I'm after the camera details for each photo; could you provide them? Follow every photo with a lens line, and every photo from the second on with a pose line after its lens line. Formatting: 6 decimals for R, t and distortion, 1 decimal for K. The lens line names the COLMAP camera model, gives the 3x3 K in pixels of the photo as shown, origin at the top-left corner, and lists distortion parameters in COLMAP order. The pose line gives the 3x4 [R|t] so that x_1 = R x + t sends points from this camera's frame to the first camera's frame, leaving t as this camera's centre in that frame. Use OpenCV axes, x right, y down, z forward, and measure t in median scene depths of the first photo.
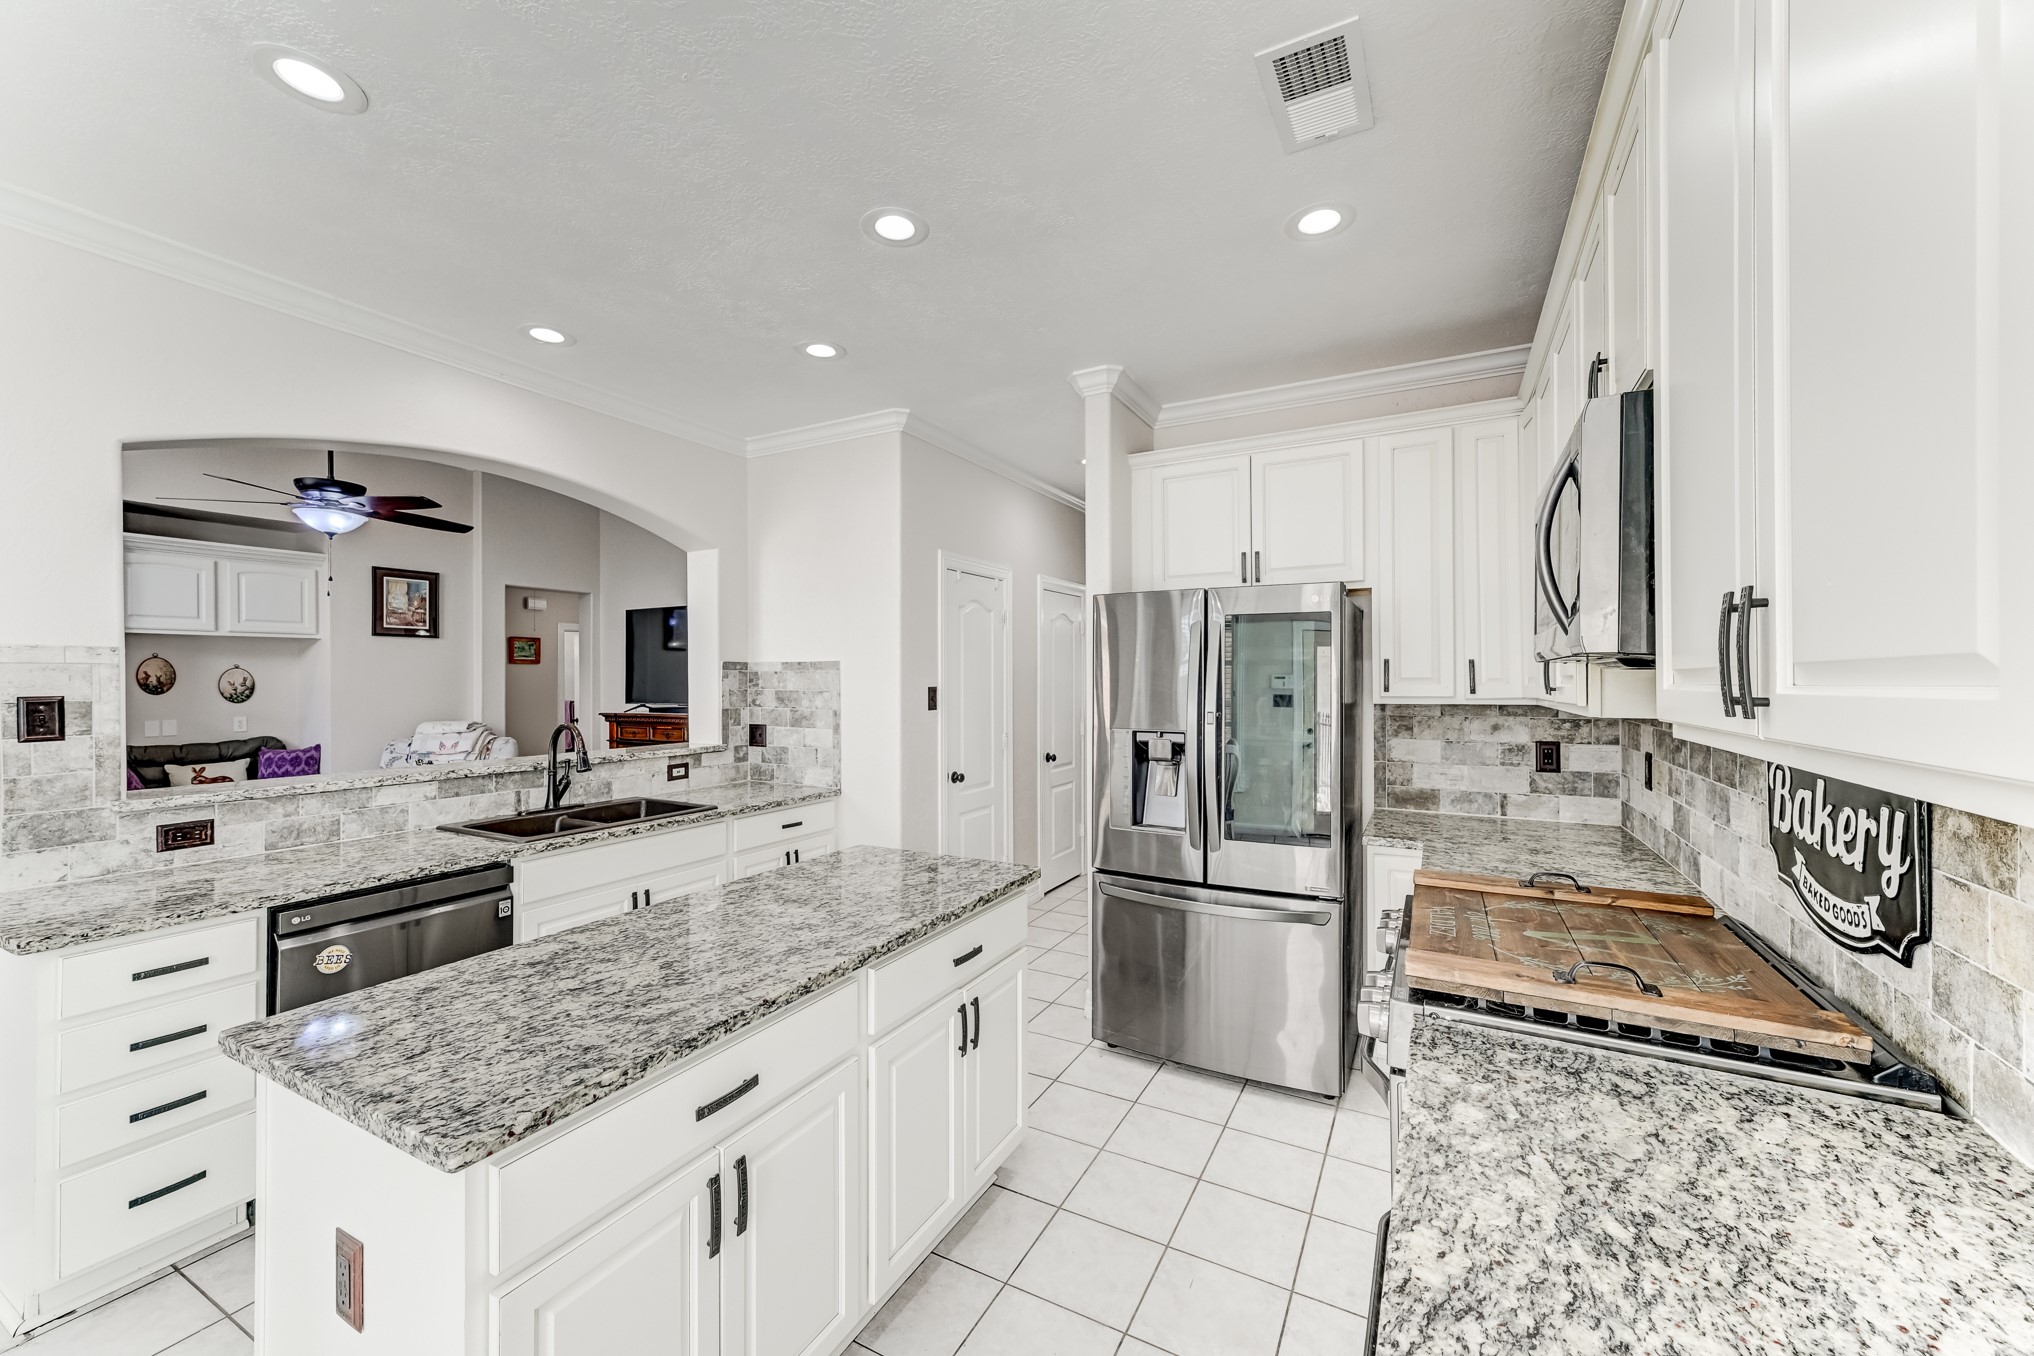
lens RADIAL K [[794.3, 0, 1011.5], [0, 794.3, 676.6], [0, 0, 1]] dist [0.008827, 0.001393]
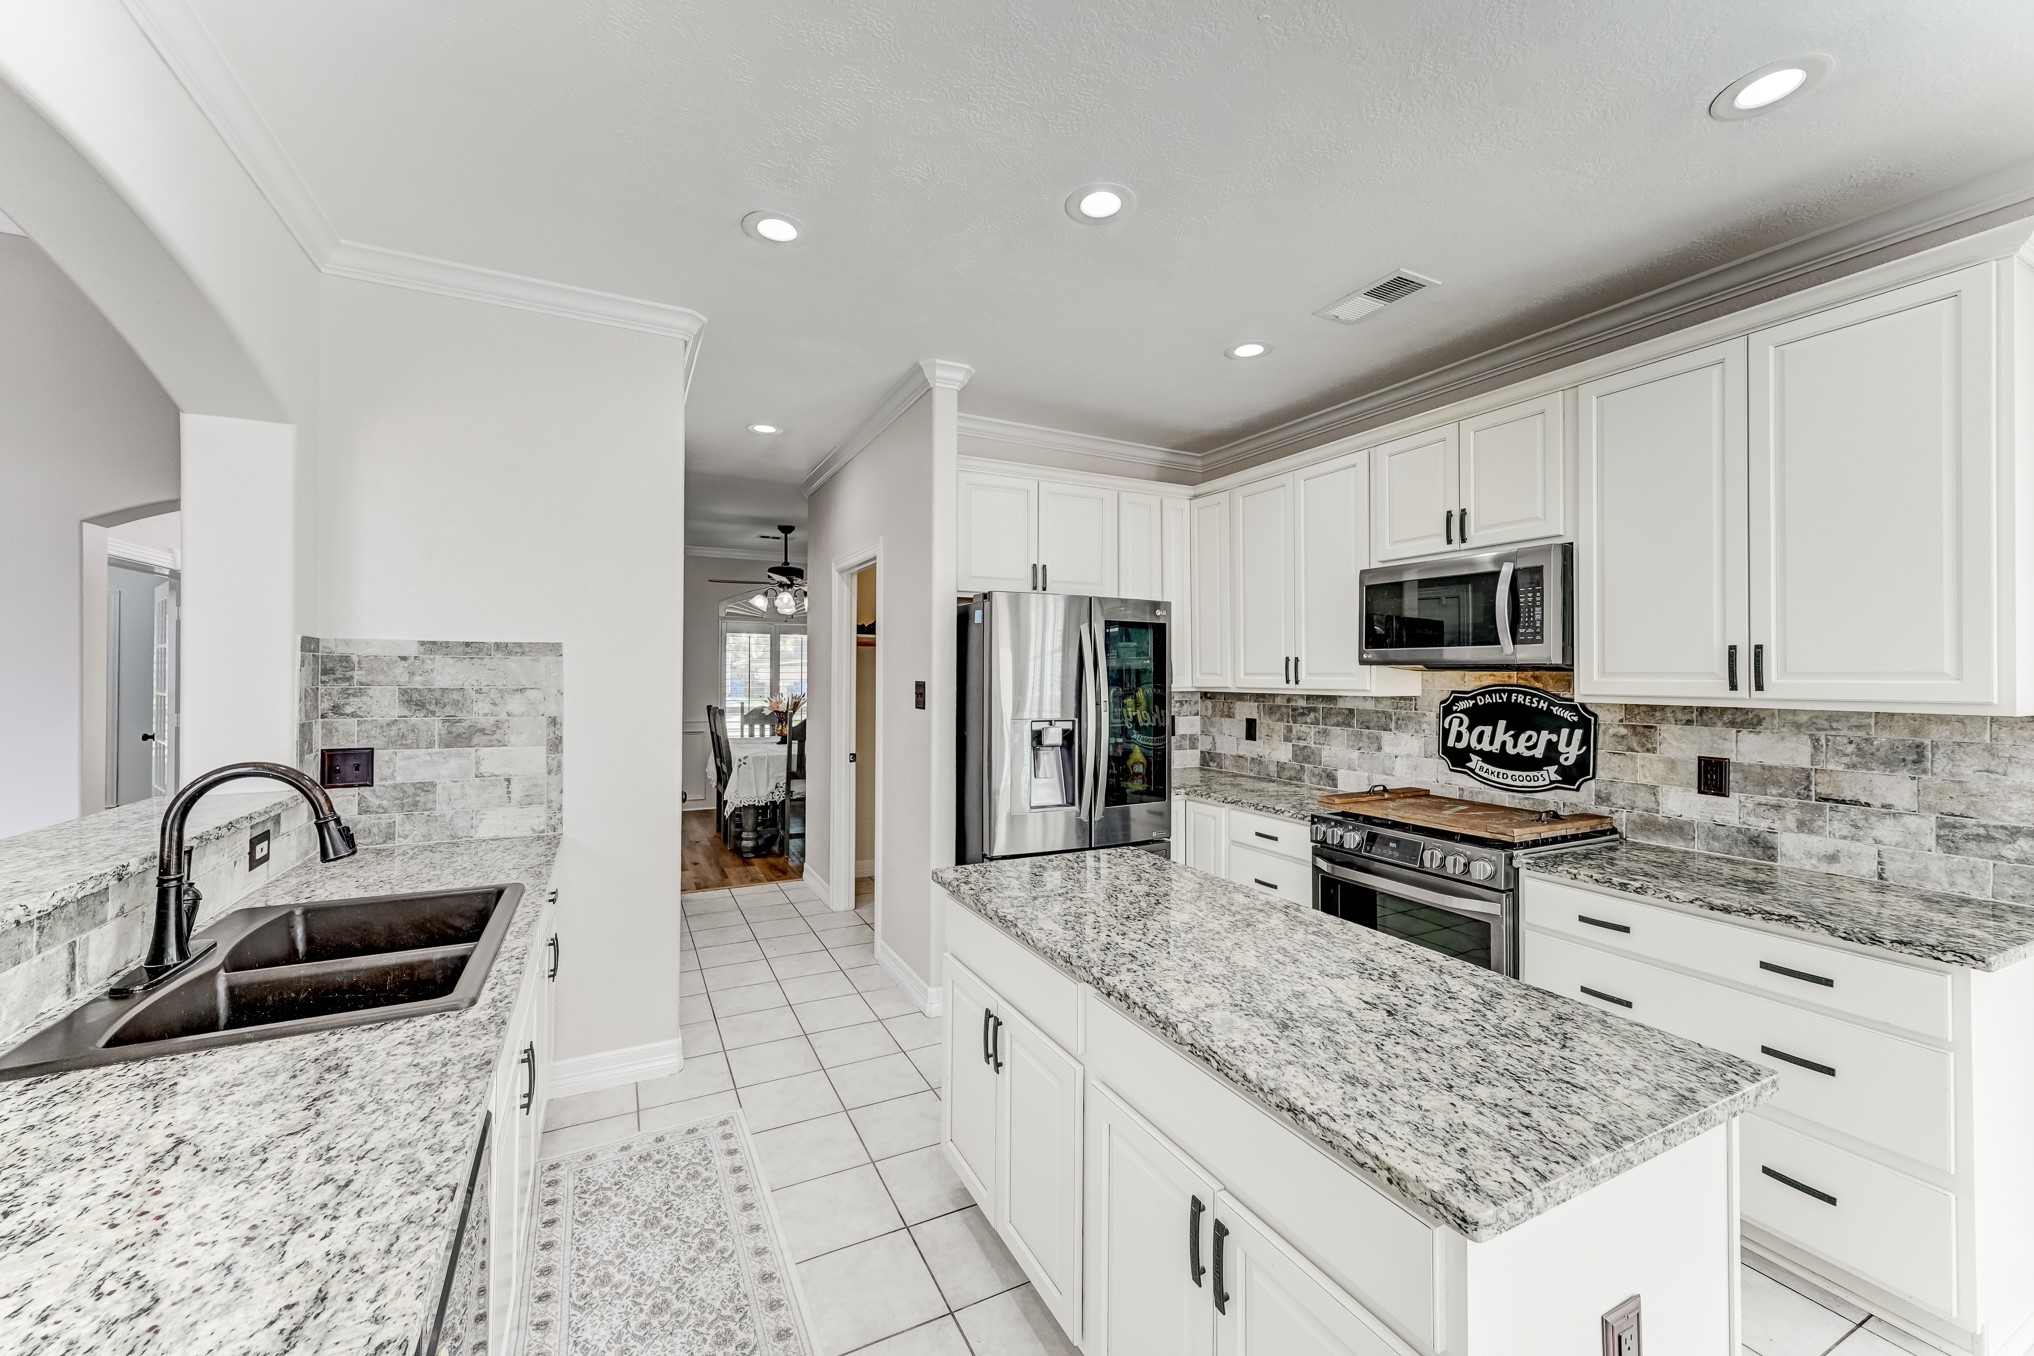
lens RADIAL K [[794.3, 0, 1014.5], [0, 794.3, 666.1], [0, 0, 1]] dist [0.008827, 0.001393]
pose [[0.564182, 0.011641, 0.825568, -0.764570], [-0.008414, 0.999930, -0.008350, 0.002755], [-0.825607, -0.002235, 0.564241, 0.415308]]
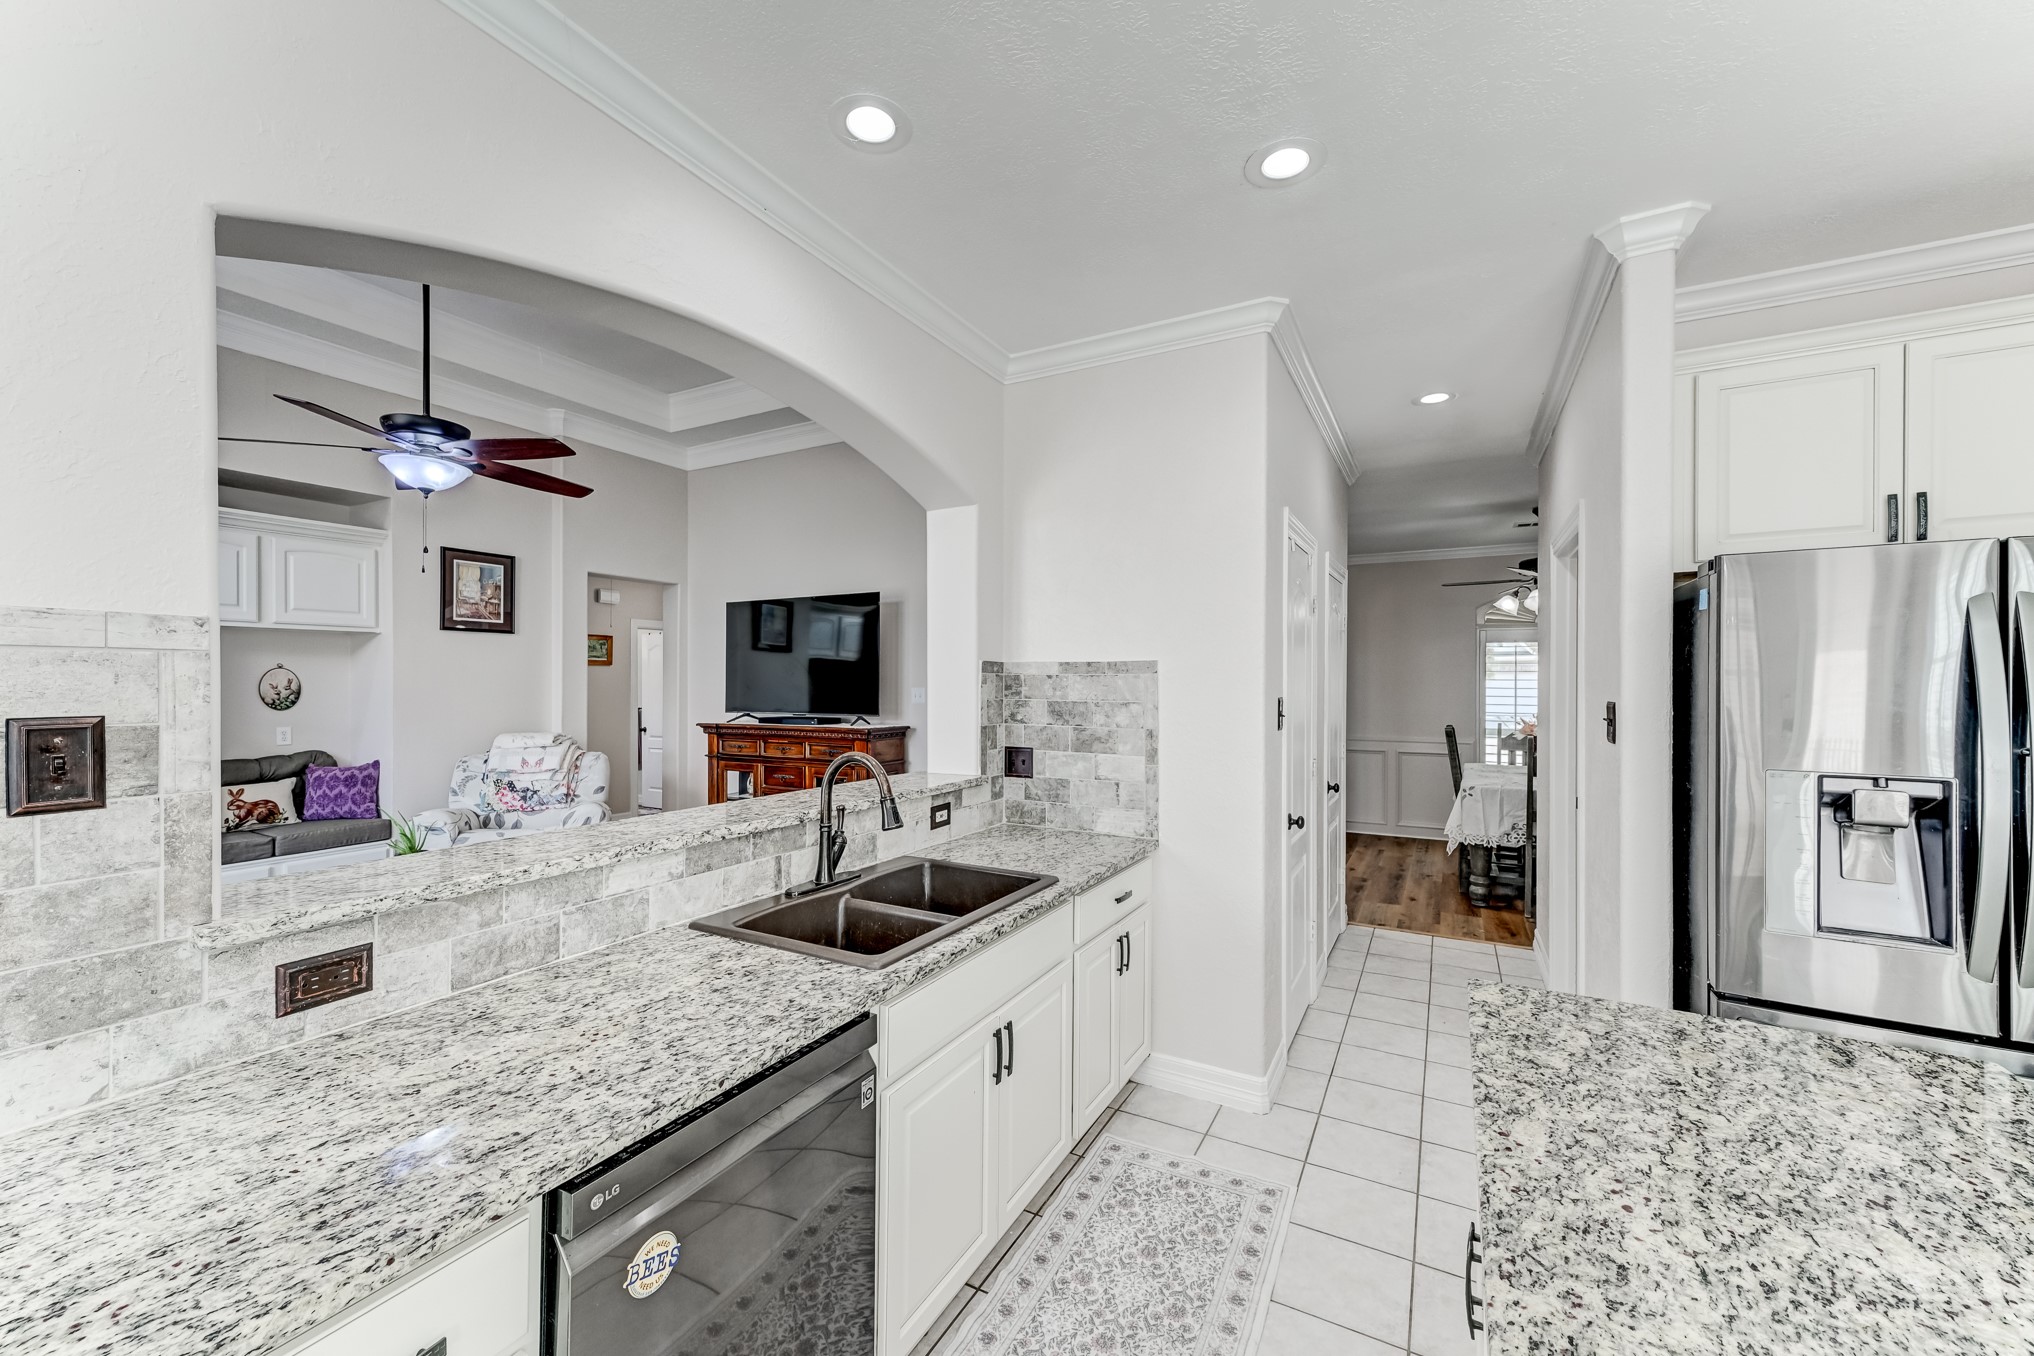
lens RADIAL K [[794.3, 0, 1014.3], [0, 794.3, 683.6], [0, 0, 1]] dist [0.008827, 0.001393]
pose [[0.999980, 0.005818, 0.002377, -0.475941], [-0.005820, 0.999982, 0.001202, 0.000695], [-0.002370, -0.001216, 0.999996, 0.389519]]
